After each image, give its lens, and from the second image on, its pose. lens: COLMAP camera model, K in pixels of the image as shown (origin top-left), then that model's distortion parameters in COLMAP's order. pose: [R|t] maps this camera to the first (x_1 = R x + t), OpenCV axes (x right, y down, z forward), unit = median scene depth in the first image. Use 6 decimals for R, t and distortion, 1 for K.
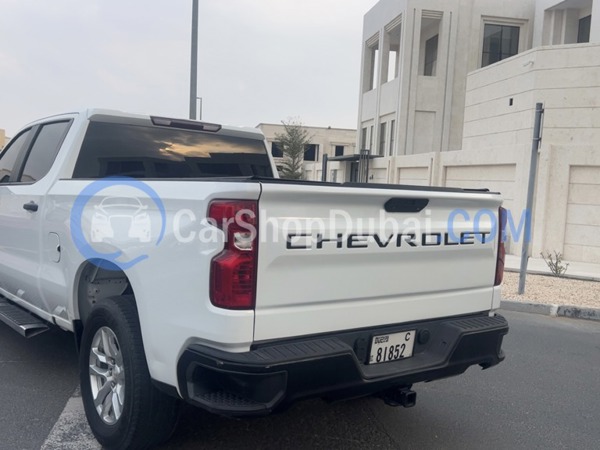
lens RADIAL K [[625.1, 0, 300.0], [0, 625.1, 225.0], [0, 0, 1]] dist [0.136312, -0.278494]
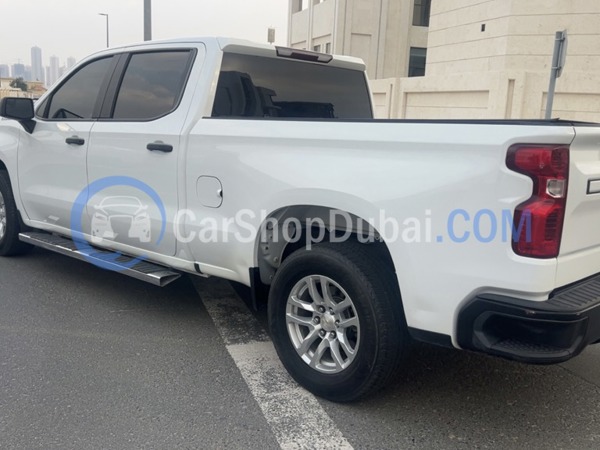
lens RADIAL K [[625.1, 0, 300.0], [0, 625.1, 225.0], [0, 0, 1]] dist [0.136312, -0.278494]
pose [[0.988011, -0.032070, 0.151018, -0.361151], [0.013955, 0.992734, 0.119518, -0.022919], [-0.153754, -0.115978, 0.981279, 0.056310]]
